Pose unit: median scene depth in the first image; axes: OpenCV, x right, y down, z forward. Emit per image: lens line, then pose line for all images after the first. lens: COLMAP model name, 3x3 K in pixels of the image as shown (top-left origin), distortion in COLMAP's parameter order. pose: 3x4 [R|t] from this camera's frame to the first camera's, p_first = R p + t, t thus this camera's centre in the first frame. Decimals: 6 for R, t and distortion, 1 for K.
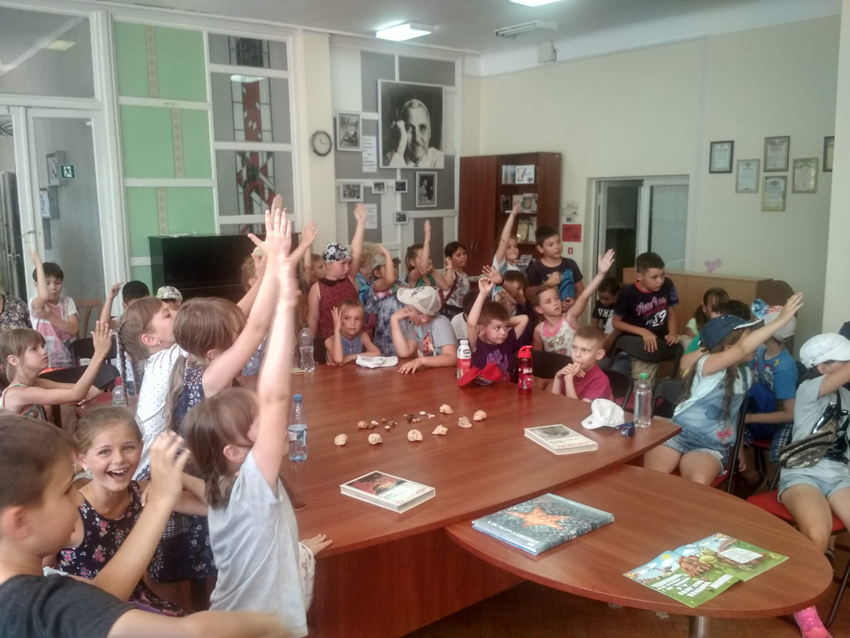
lens RADIAL K [[776.2, 0, 425.0], [0, 776.2, 319.0], [0, 0, 1]] dist [0.081447, -0.198808]
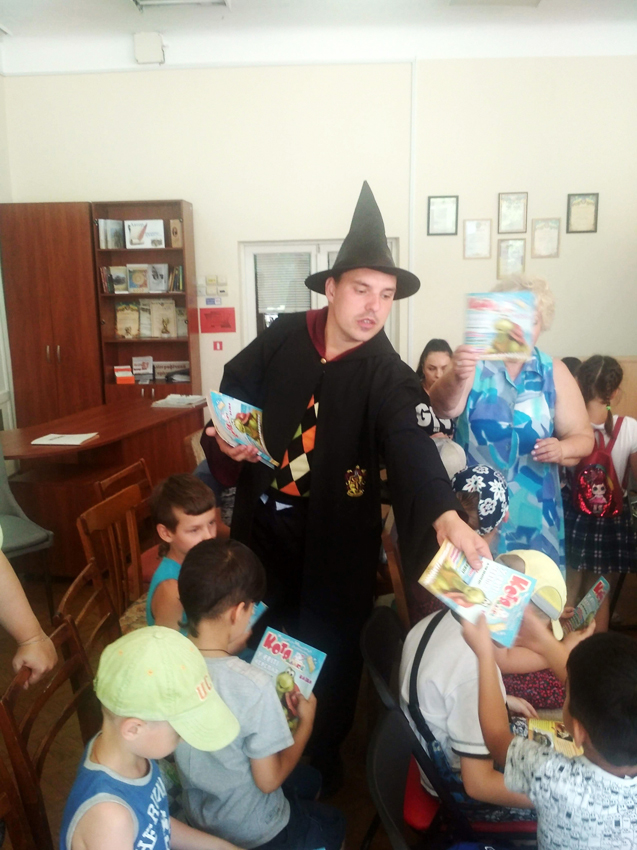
lens RADIAL K [[769.9, 0, 318.5], [0, 769.9, 425.0], [0, 0, 1]] dist [0.089197, -0.199230]
pose [[0.642831, -0.160350, 0.749037, -0.347156], [0.137081, 0.986141, 0.093463, -0.082278], [-0.753642, 0.042598, 0.655903, 0.563302]]
